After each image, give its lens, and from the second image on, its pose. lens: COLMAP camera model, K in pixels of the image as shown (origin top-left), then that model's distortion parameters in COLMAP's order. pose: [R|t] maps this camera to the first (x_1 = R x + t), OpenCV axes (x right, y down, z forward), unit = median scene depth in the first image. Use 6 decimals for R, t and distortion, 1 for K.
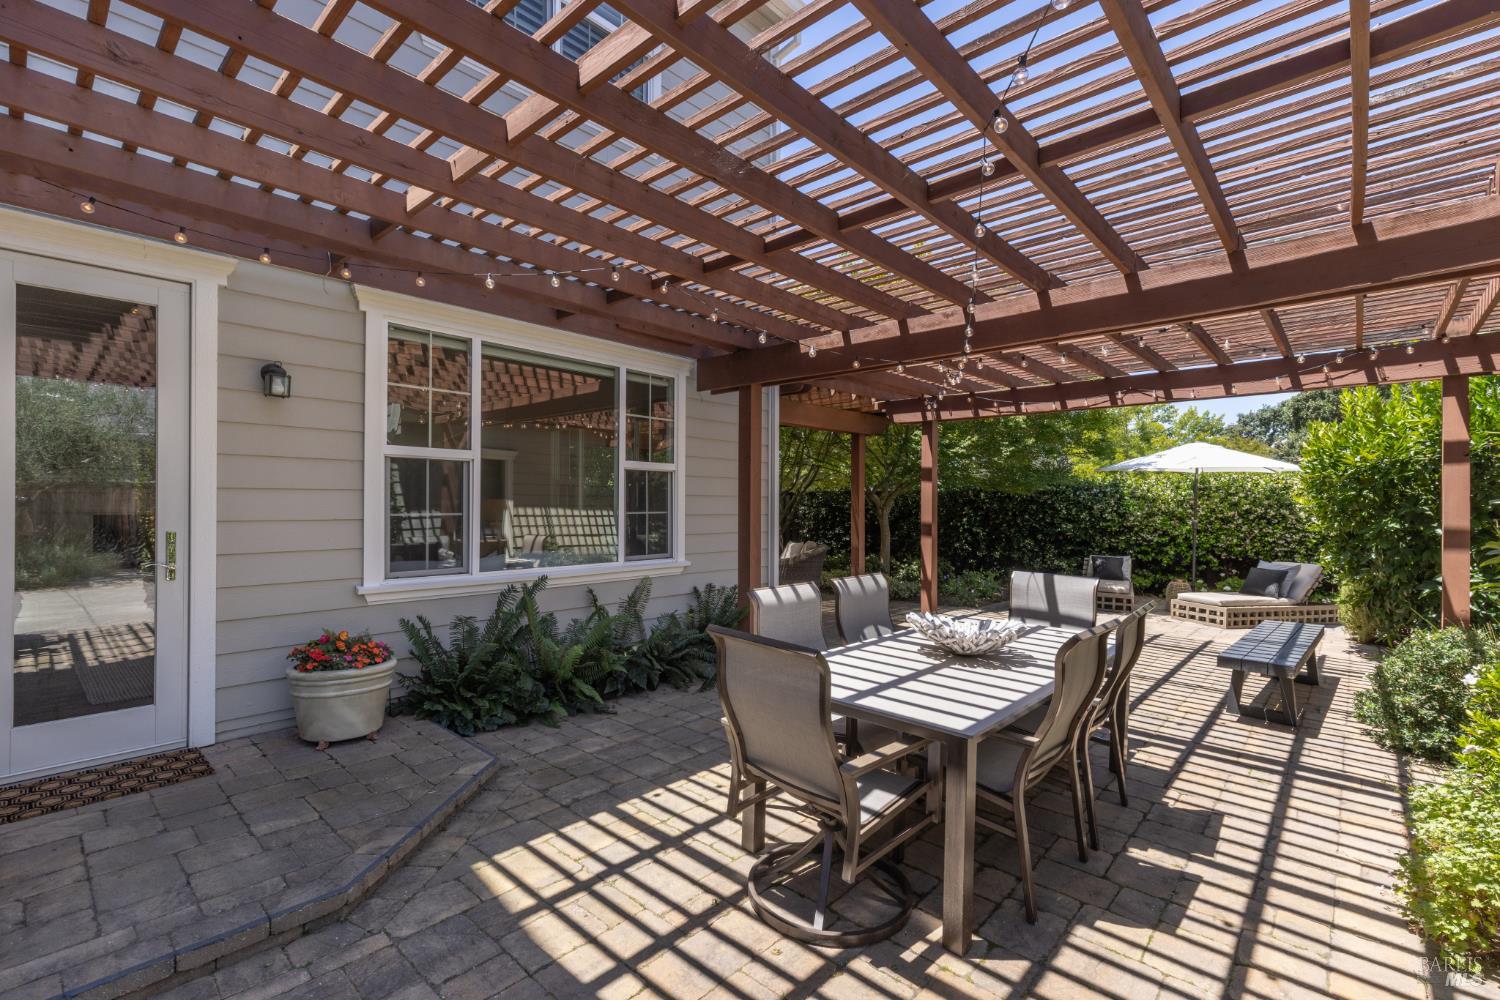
lens RADIAL K [[672.6, 0, 750.7], [0, 672.6, 500.7], [0, 0, 1]] dist [-0.000016, -0.000001]
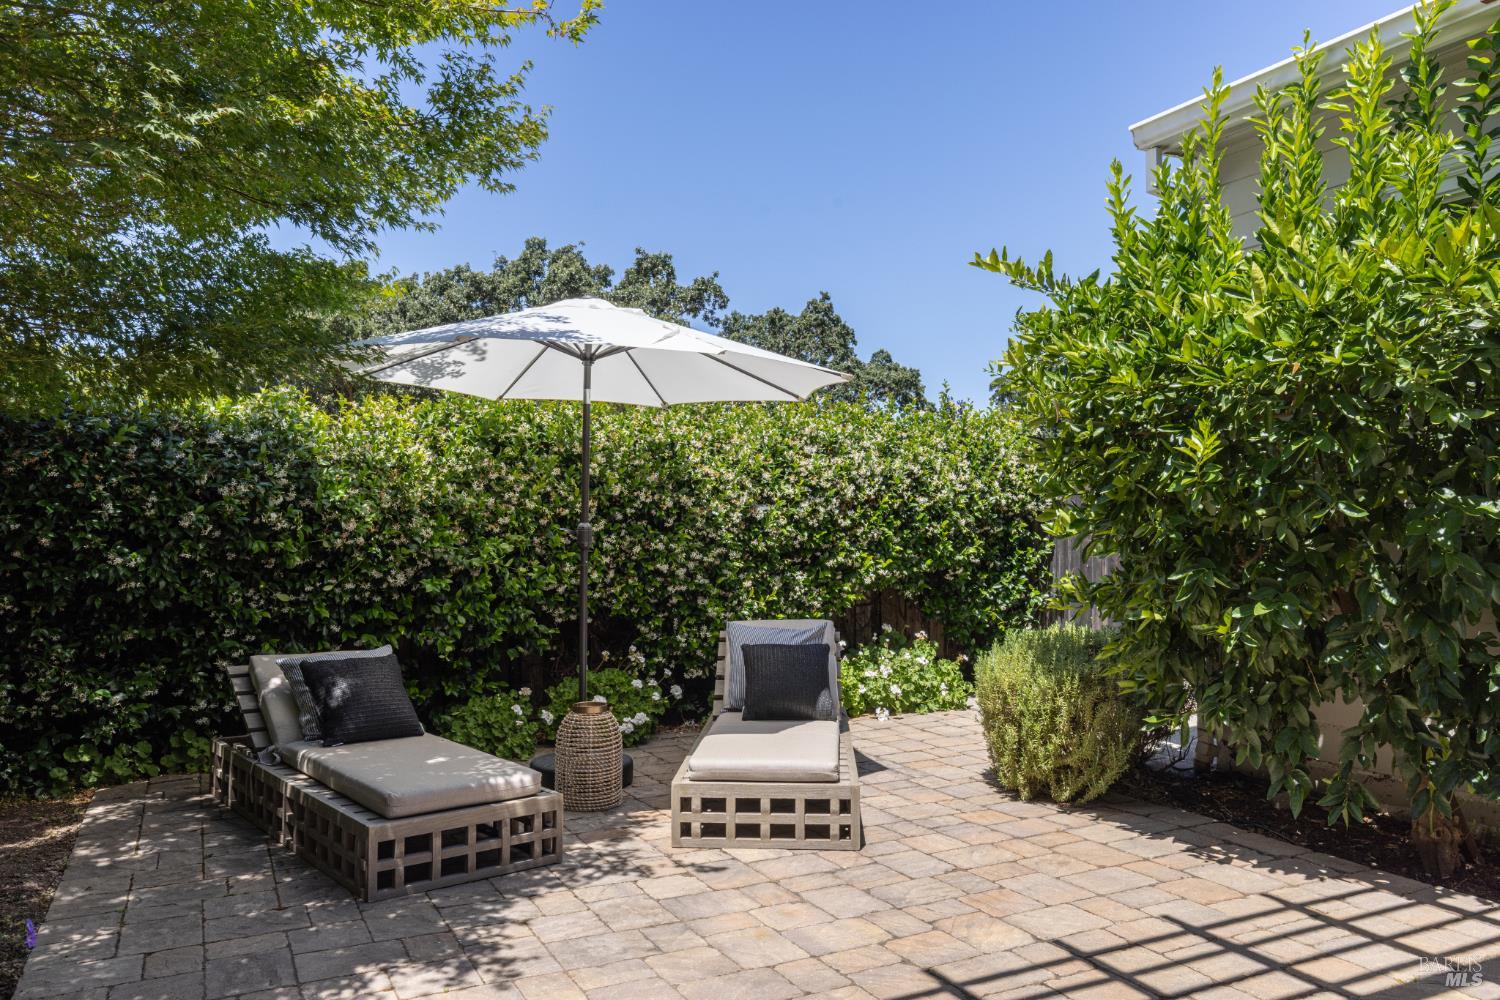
lens RADIAL K [[1122.4, 0, 751.1], [0, 1122.4, 502.2], [0, 0, 1]] dist [0.002088, 0.000590]
pose [[0.361329, 0.001175, 0.932438, 0.131770], [0.006547, 0.999971, -0.003797, 0.018026], [-0.932415, 0.007477, 0.361311, 0.608243]]
